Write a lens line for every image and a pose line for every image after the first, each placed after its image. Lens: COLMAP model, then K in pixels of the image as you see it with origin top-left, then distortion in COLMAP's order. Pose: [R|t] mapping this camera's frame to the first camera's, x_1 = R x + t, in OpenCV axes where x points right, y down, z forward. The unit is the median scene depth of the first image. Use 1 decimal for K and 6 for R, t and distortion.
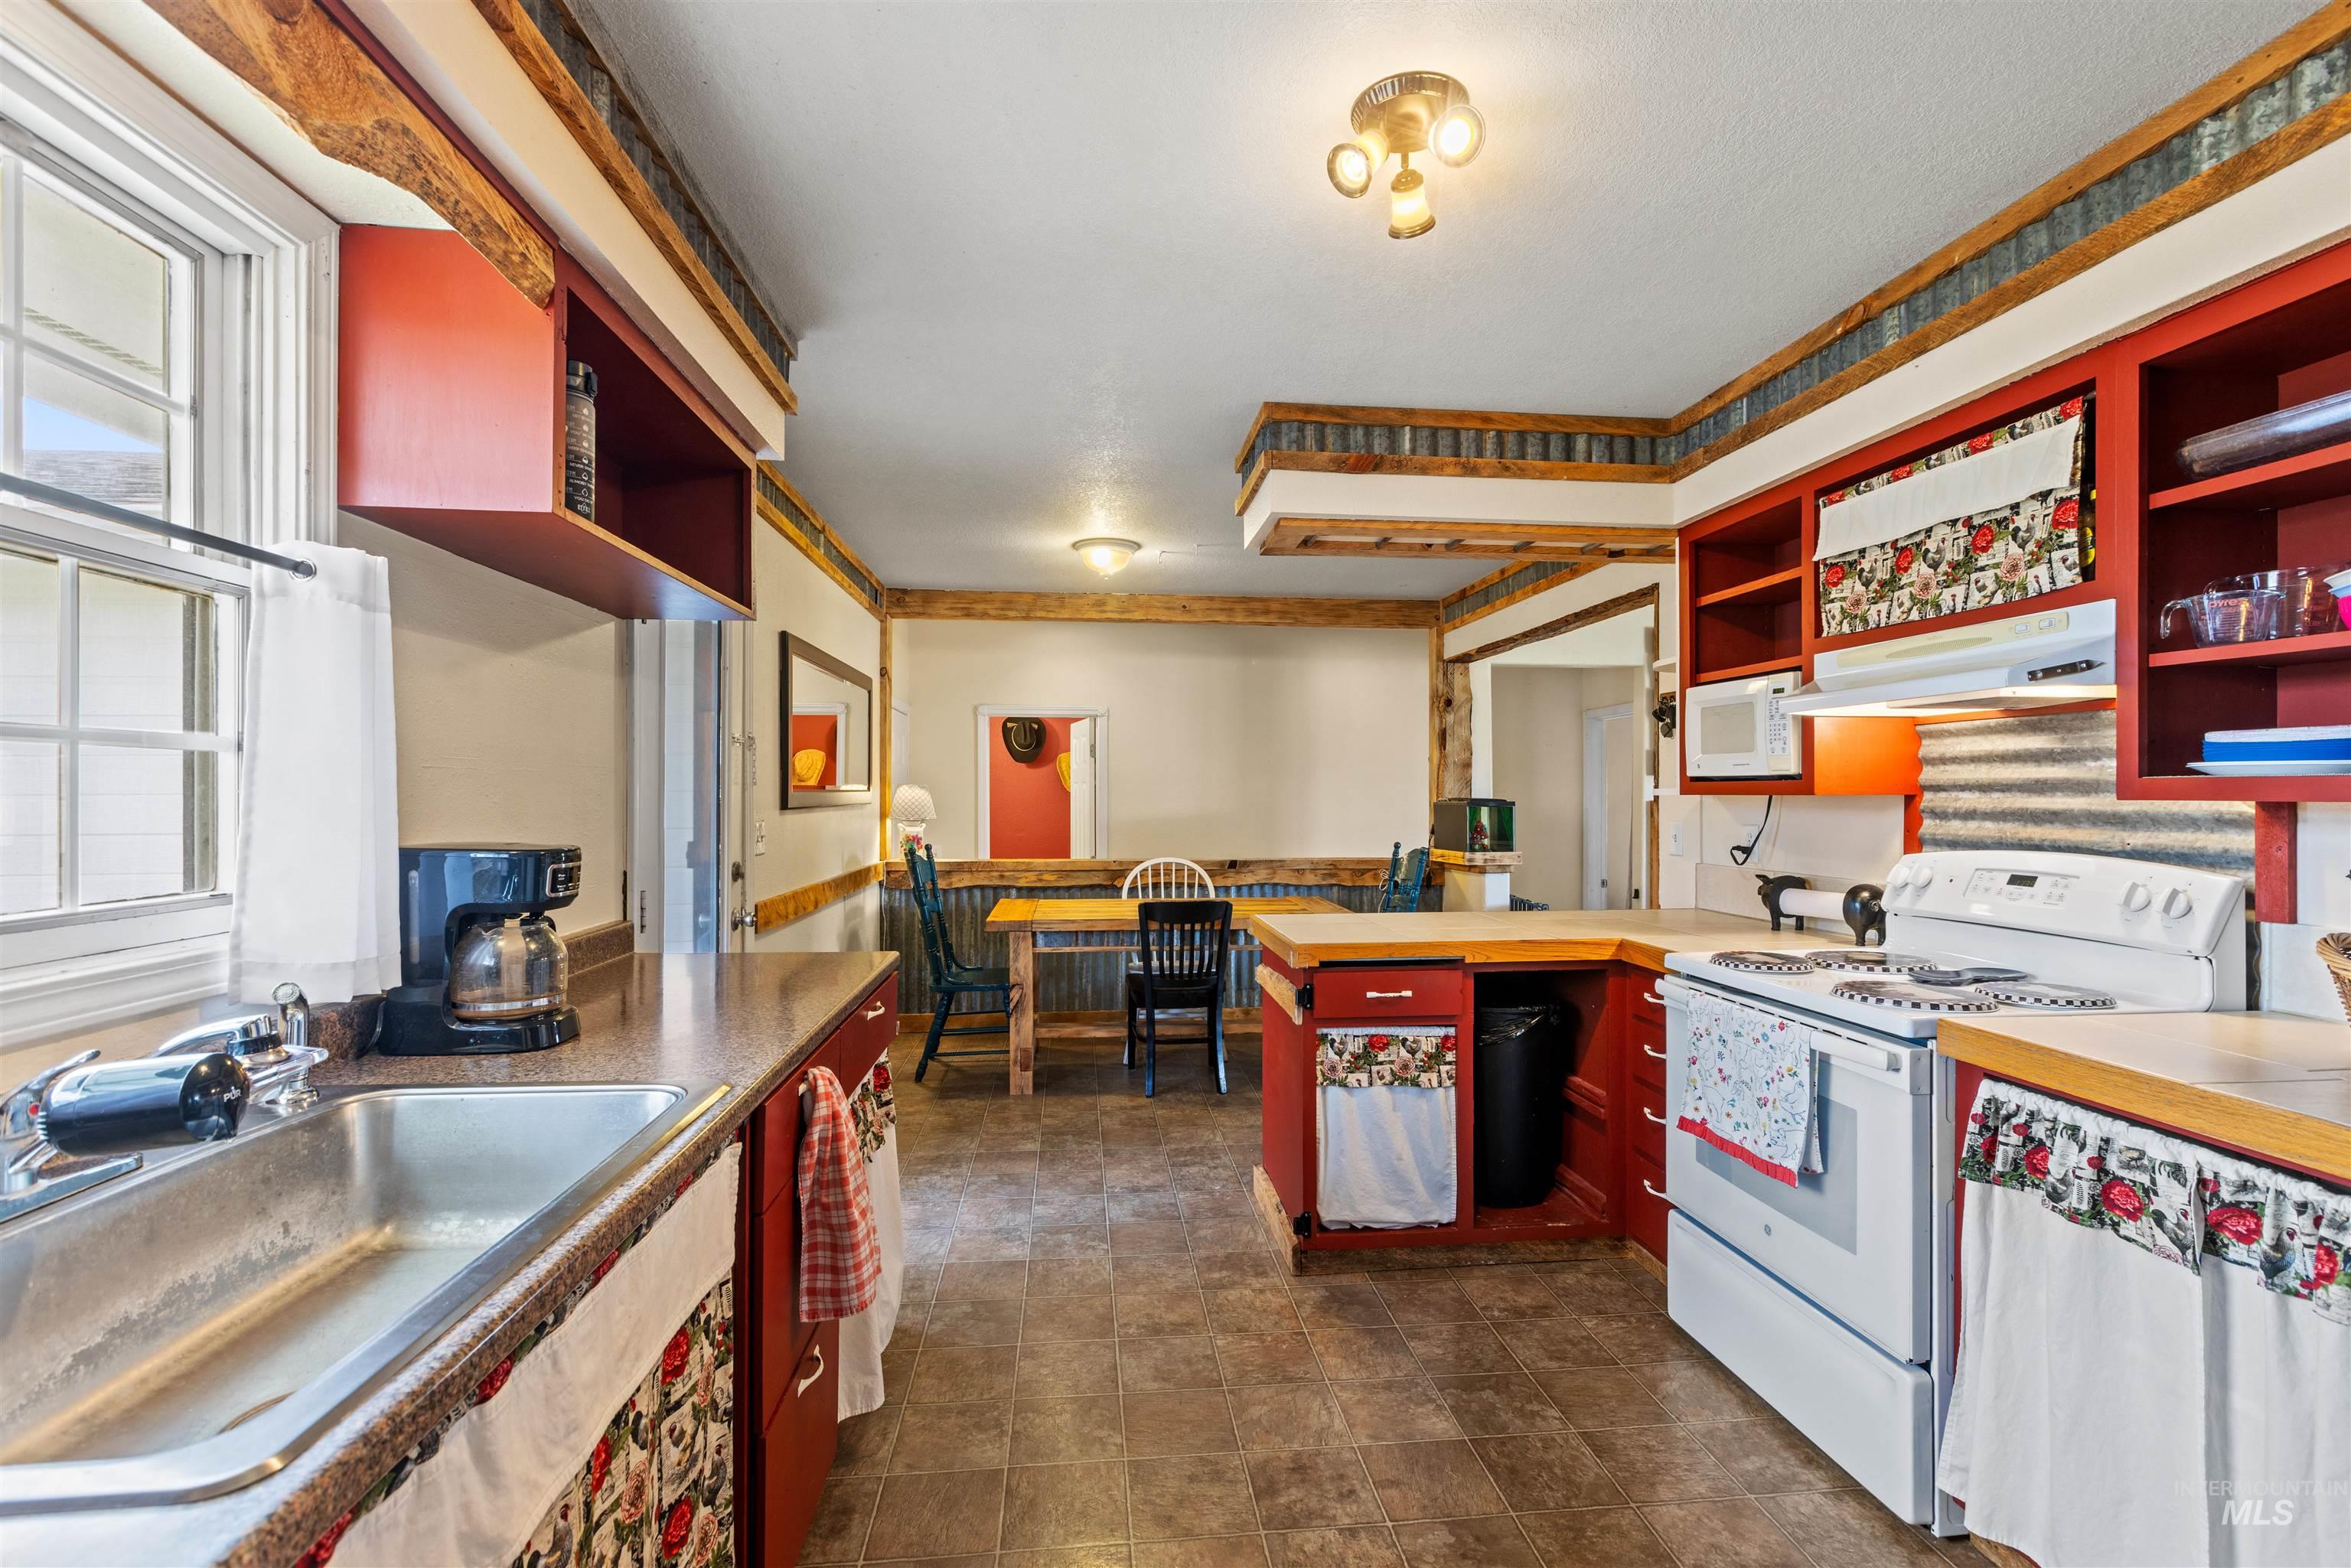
lens RADIAL K [[1114.2, 0, 1201.4], [0, 1114.2, 800.9], [0, 0, 1]] dist [0.000854, 0.000264]
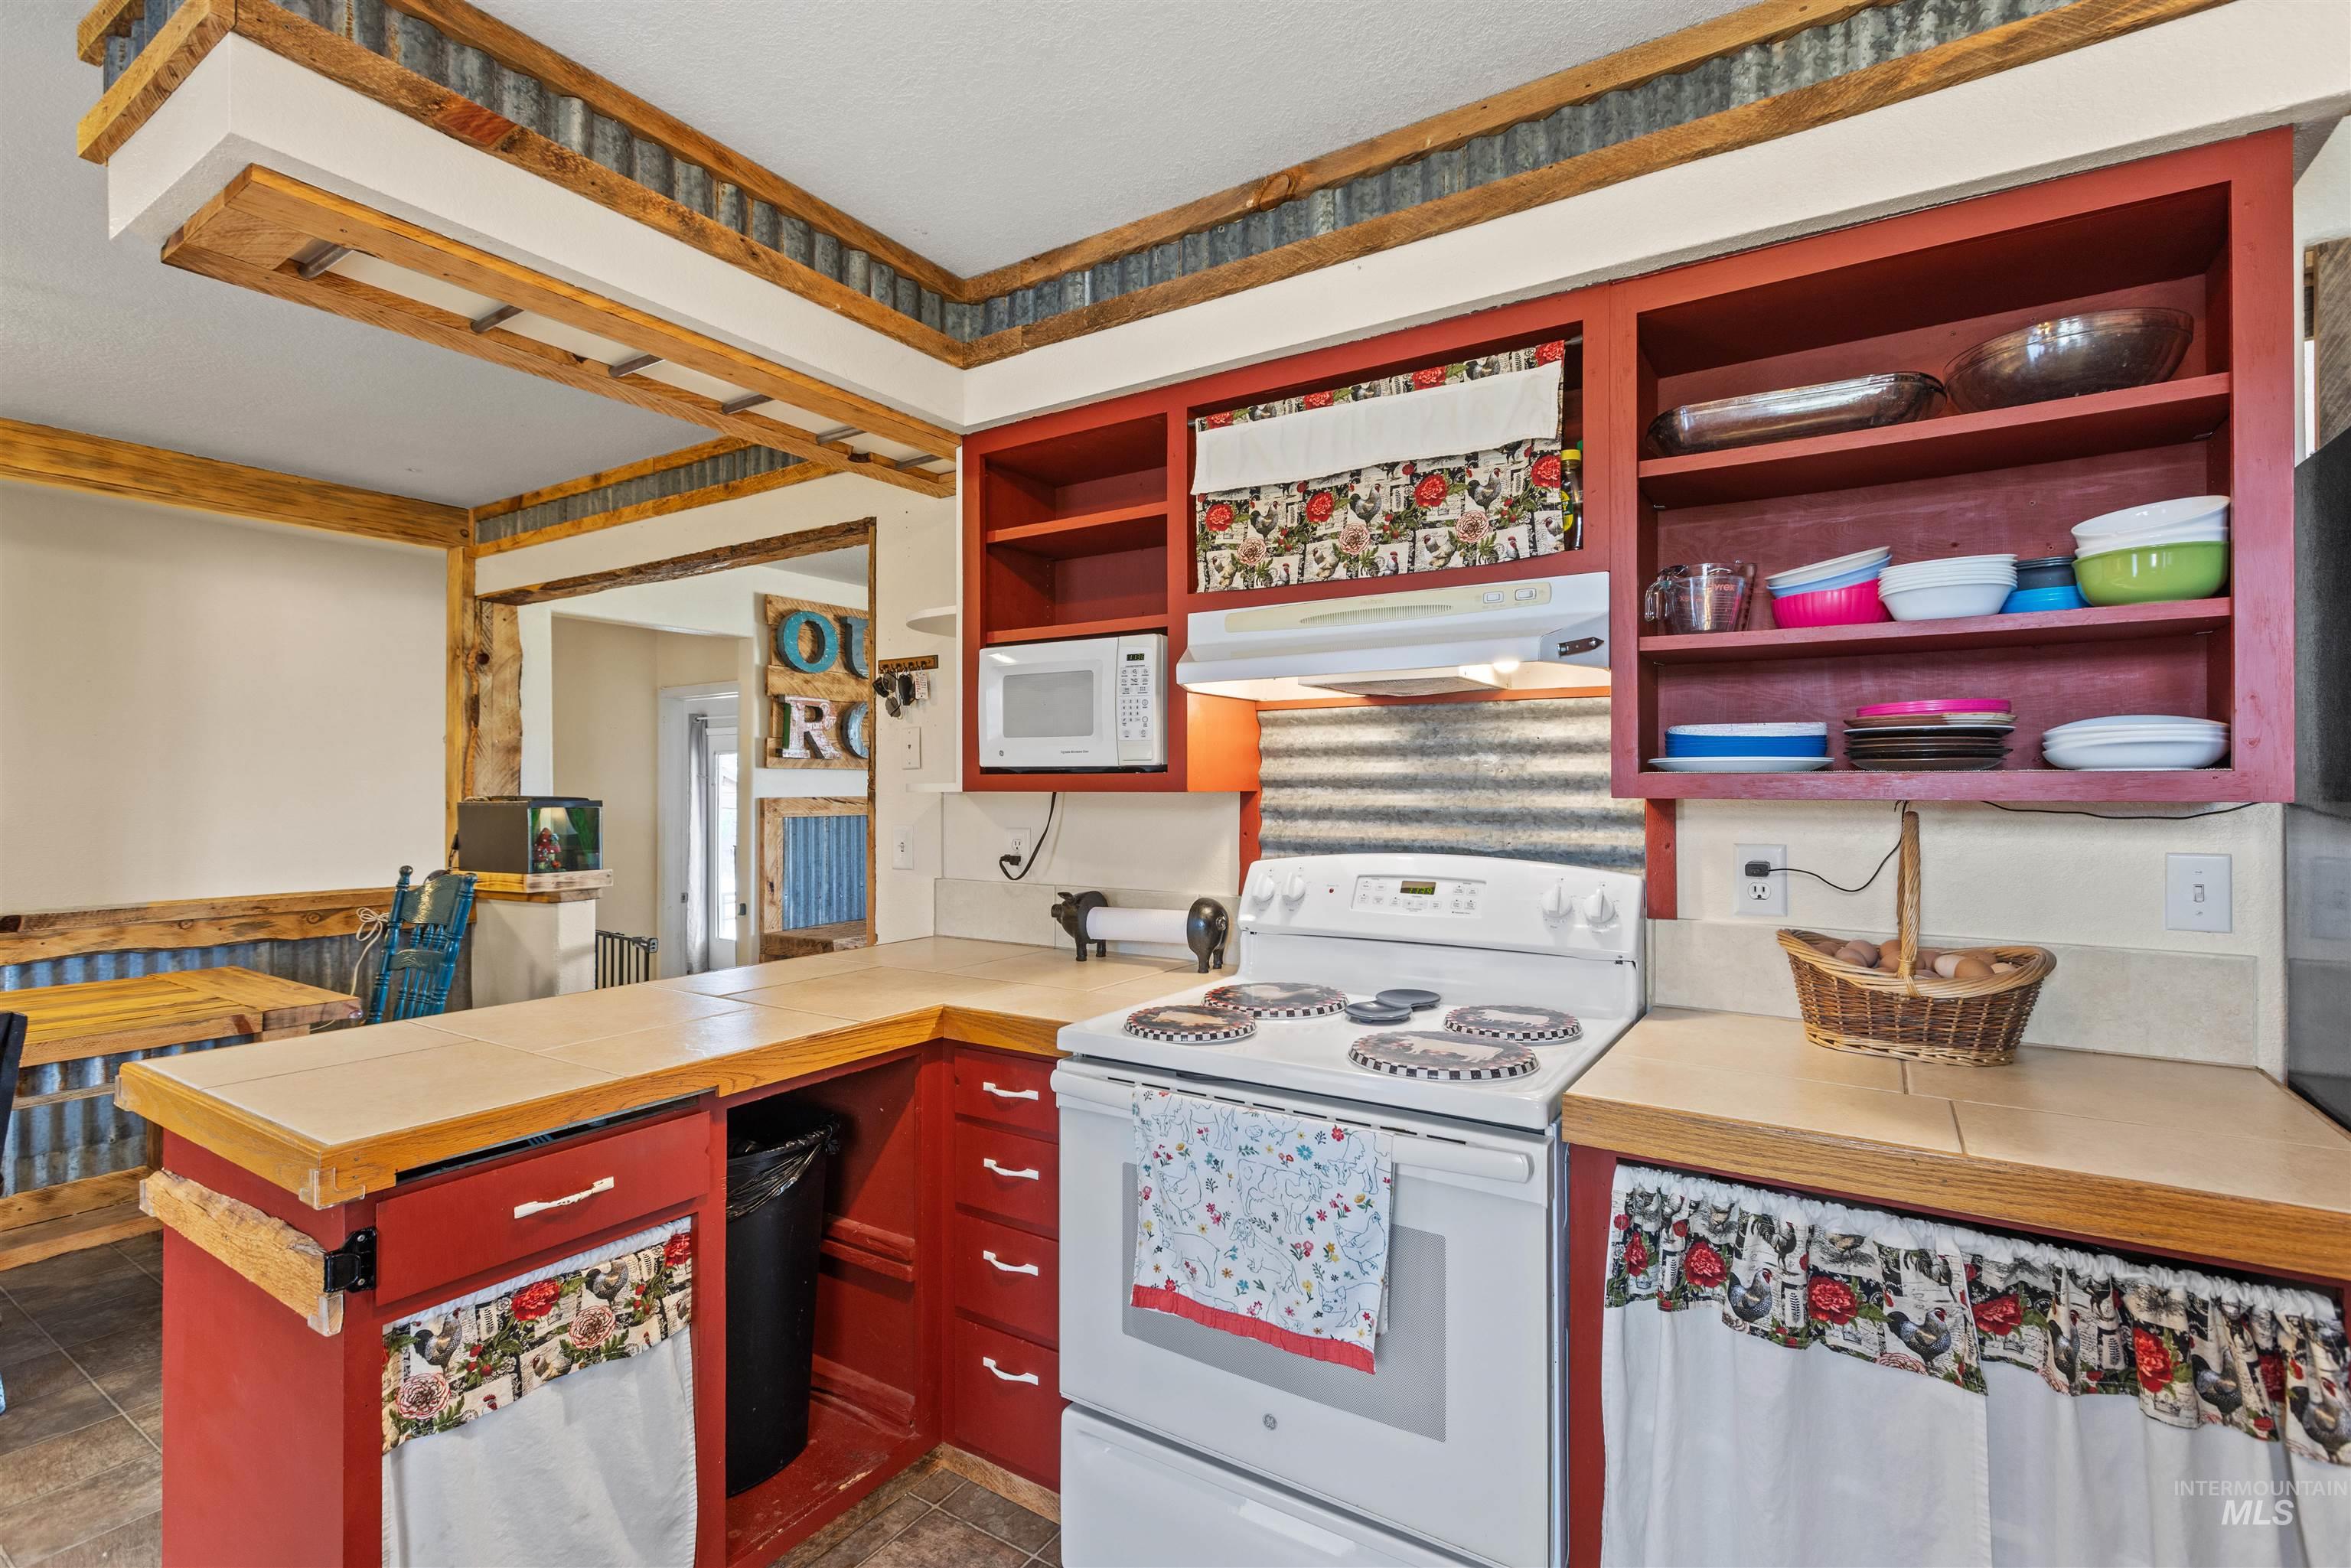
lens RADIAL K [[1050.7, 0, 1219.0], [0, 1050.7, 782.1], [0, 0, 1]] dist [0.000067, 0.000524]
pose [[0.617108, 0.005480, 0.786860, -0.022584], [0.004846, 0.999930, -0.010764, -0.004298], [-0.786864, 0.010456, 0.617038, 0.536628]]
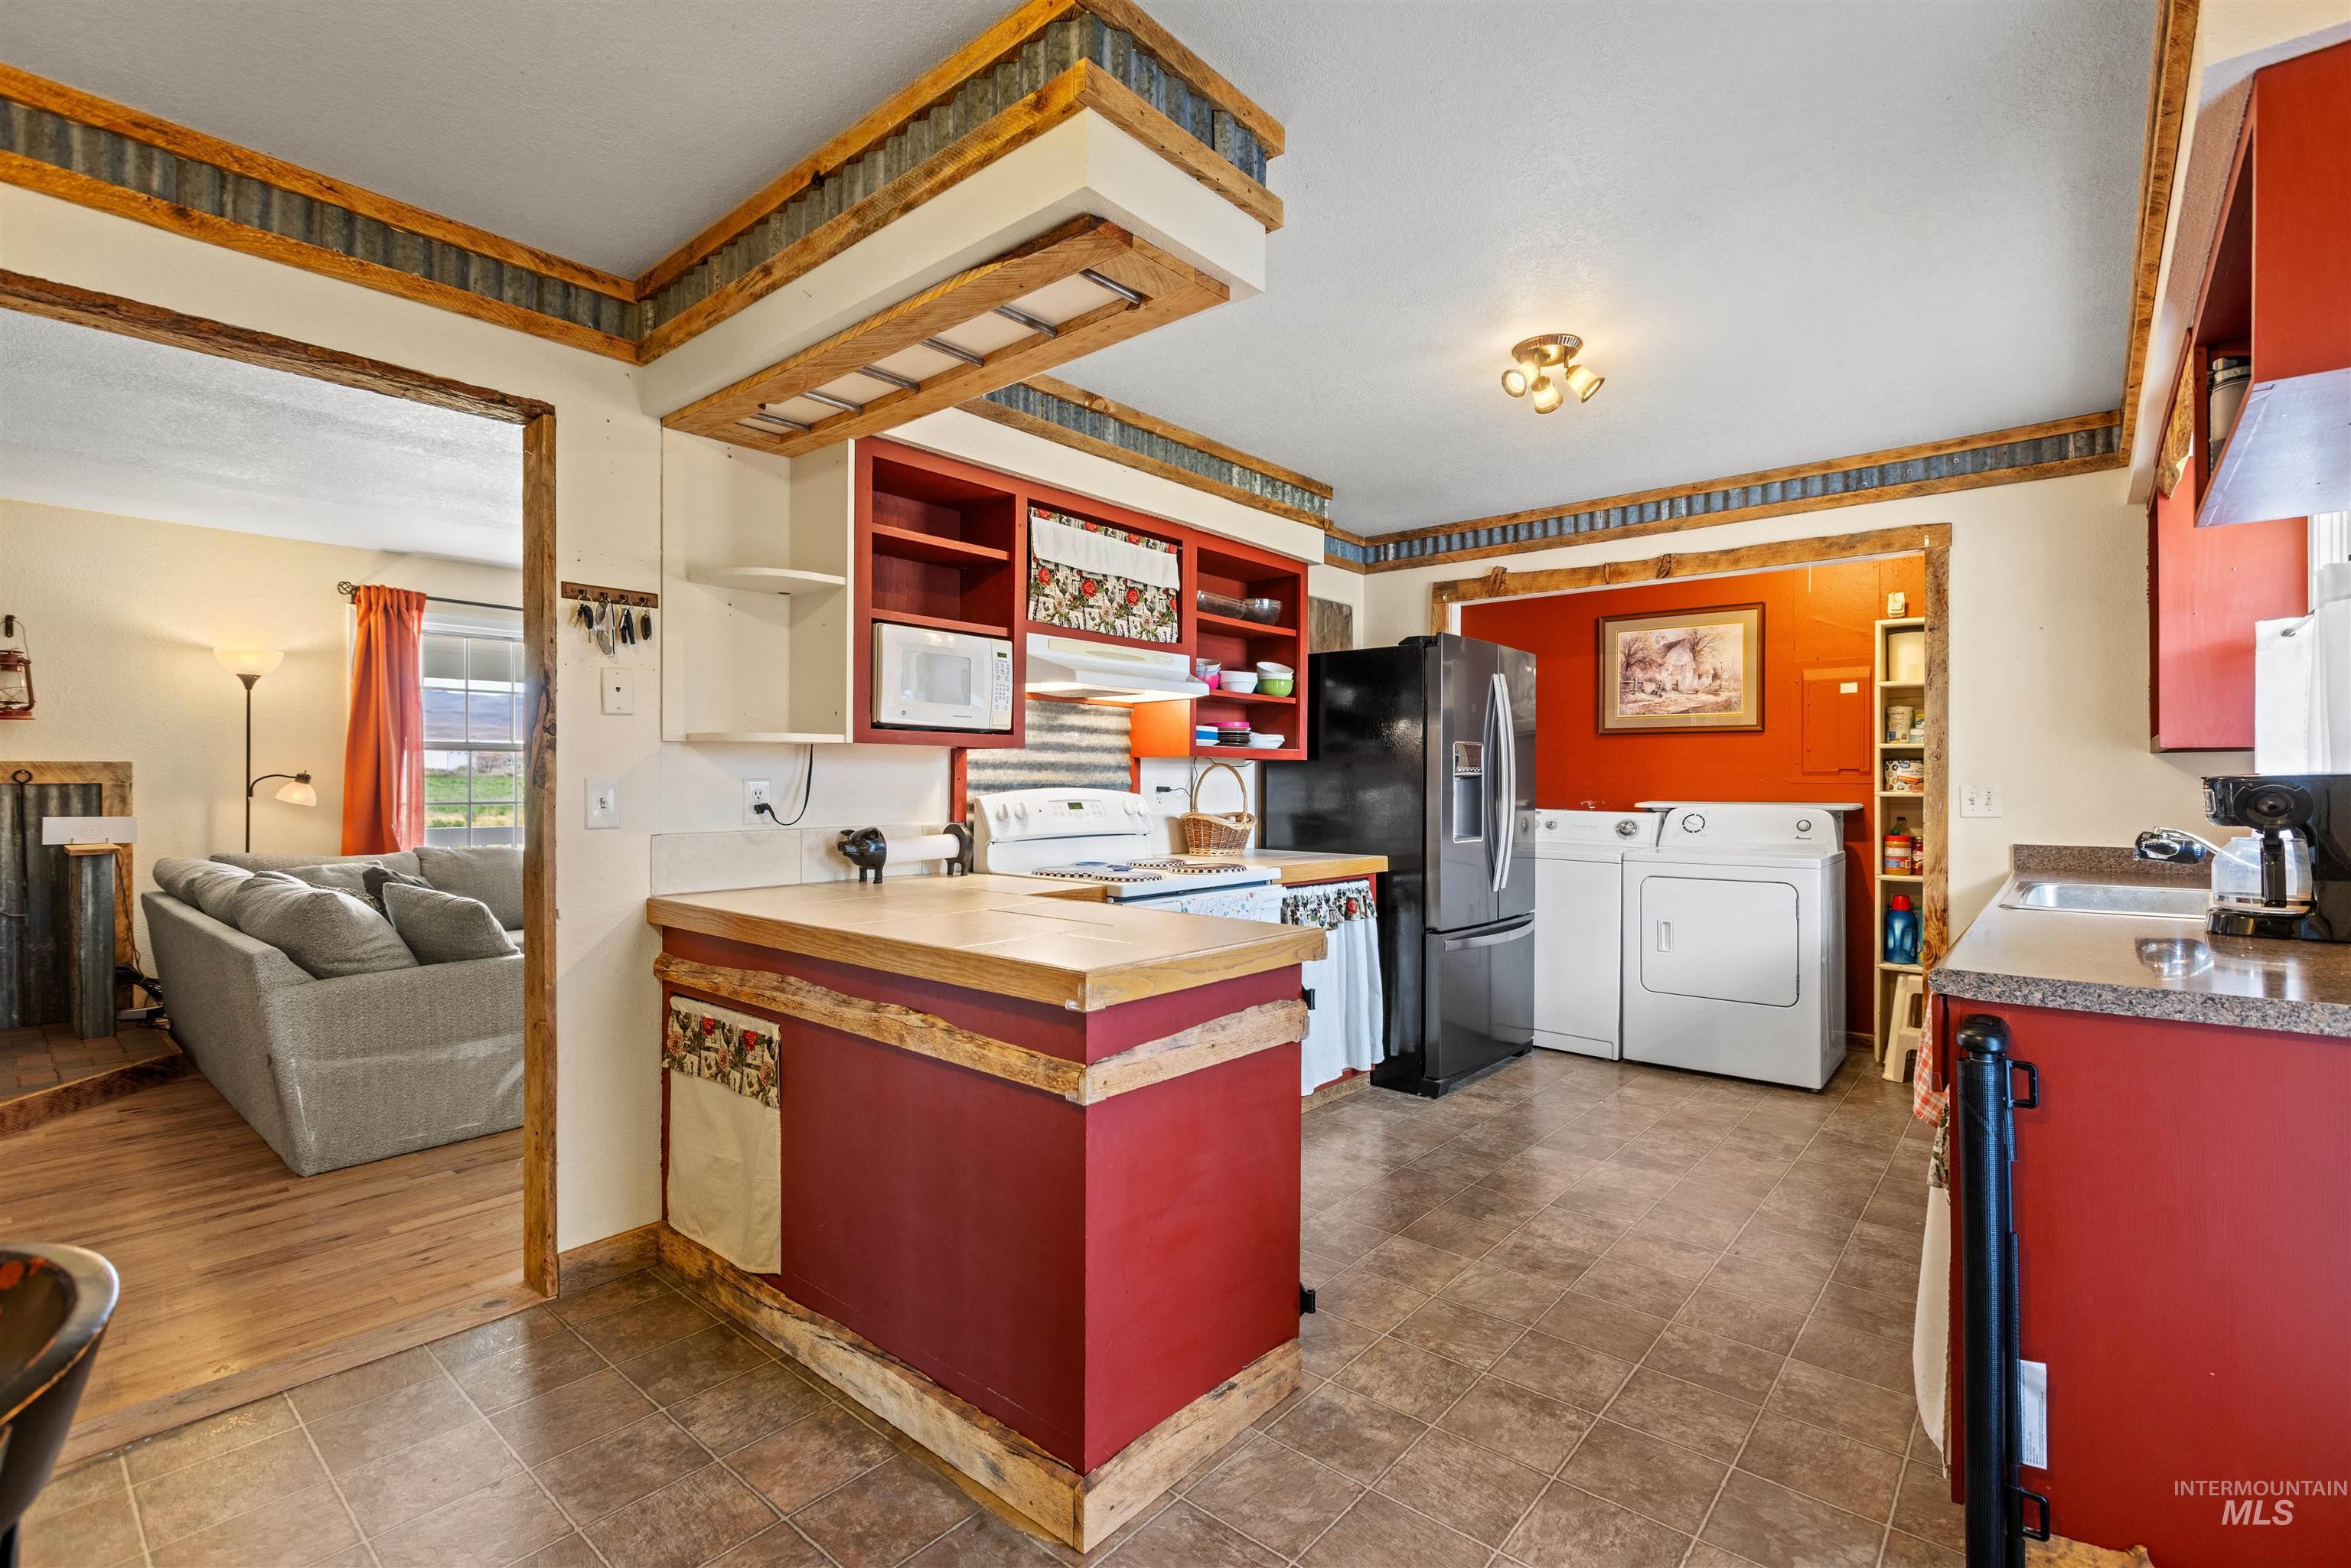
lens RADIAL K [[1051.8, 0, 1185.7], [0, 1051.8, 778.7], [0, 0, 1]] dist [0.002405, 0.000598]
pose [[-0.685301, -0.003109, 0.728253, -0.412718], [0.000363, 0.999989, 0.004610, 0.023053], [-0.728260, 0.003423, -0.685293, 1.698617]]
